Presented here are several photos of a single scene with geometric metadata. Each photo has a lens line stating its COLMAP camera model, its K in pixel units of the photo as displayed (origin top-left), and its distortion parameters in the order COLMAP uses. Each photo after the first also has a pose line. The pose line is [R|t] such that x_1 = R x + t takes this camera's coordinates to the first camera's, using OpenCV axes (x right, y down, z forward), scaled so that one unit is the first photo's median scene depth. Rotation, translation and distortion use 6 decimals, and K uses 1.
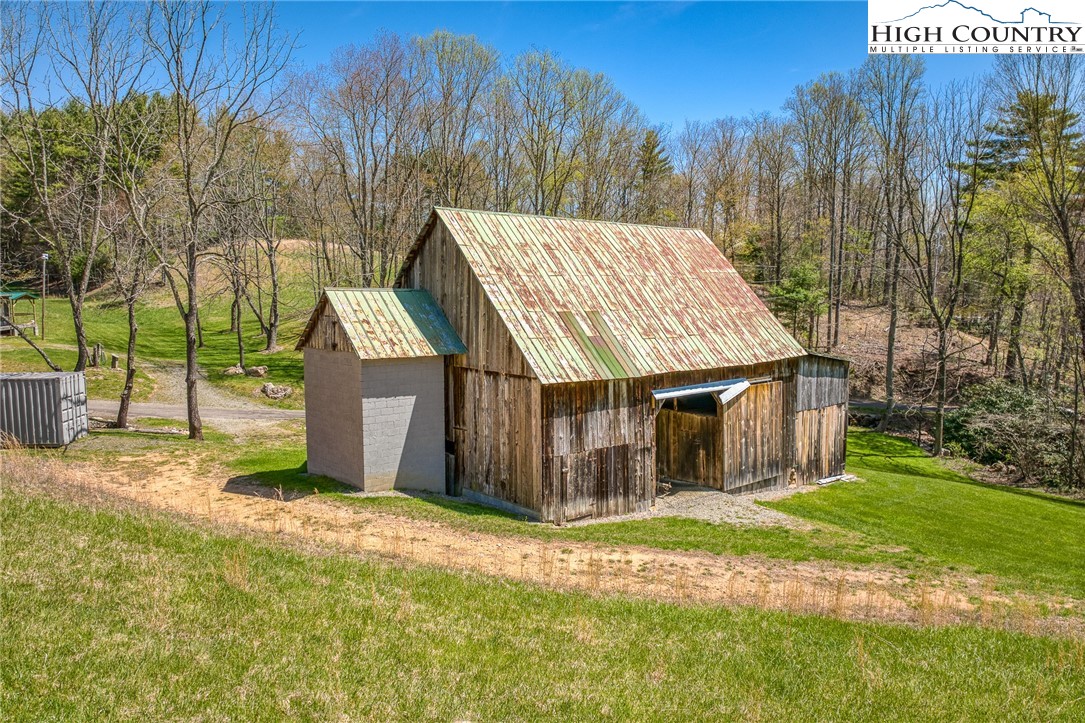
lens RADIAL K [[762.5, 0, 540.8], [0, 762.5, 361.7], [0, 0, 1]] dist [-0.059730, -0.020352]
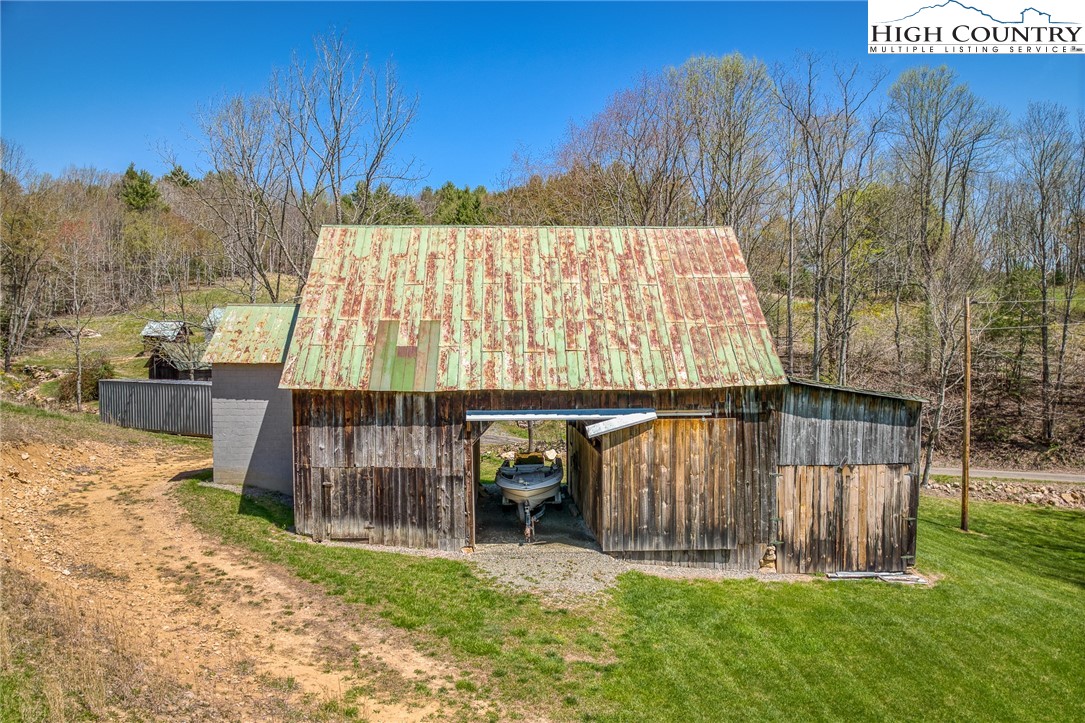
lens RADIAL K [[762.5, 0, 548.4], [0, 762.5, 362.4], [0, 0, 1]] dist [-0.059730, -0.020352]
pose [[0.785687, 0.011005, -0.618526, 0.765625], [-0.054572, 0.997177, -0.051578, 0.023599], [0.616213, 0.074279, 0.784069, 0.388773]]
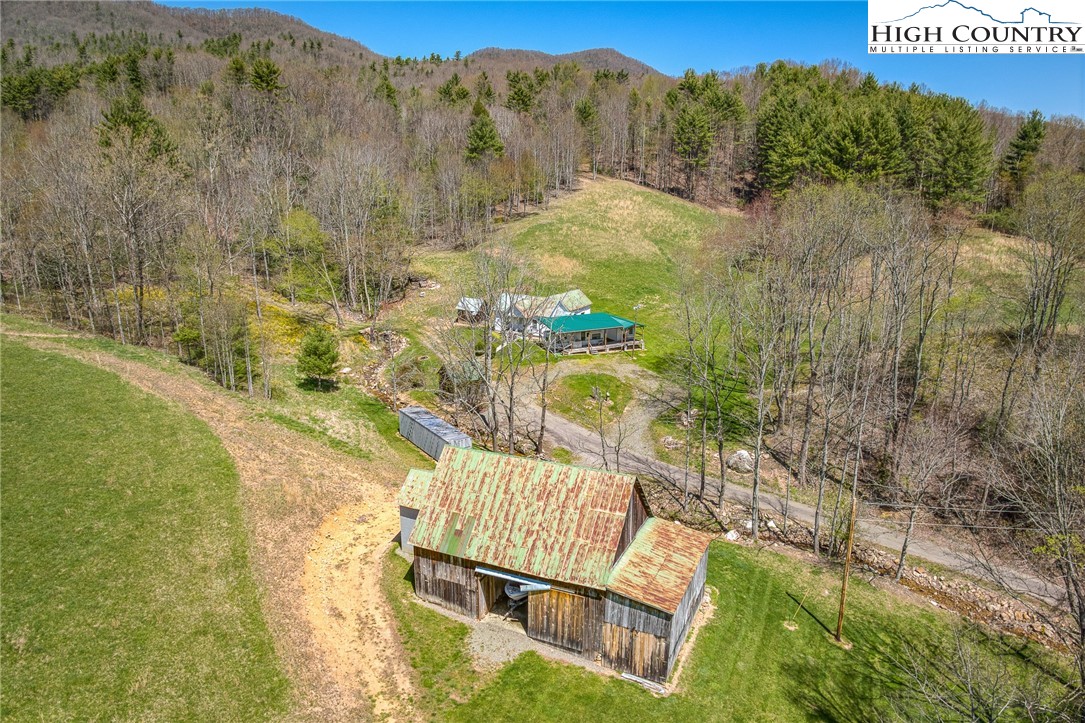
lens RADIAL K [[762.5, 0, 546.5], [0, 762.5, 360.0], [0, 0, 1]] dist [-0.059730, -0.020352]
pose [[0.414916, 0.222373, -0.882267, 1.894115], [-0.085804, 0.974915, 0.205373, -0.931531], [0.905805, -0.009510, 0.423589, 0.339157]]
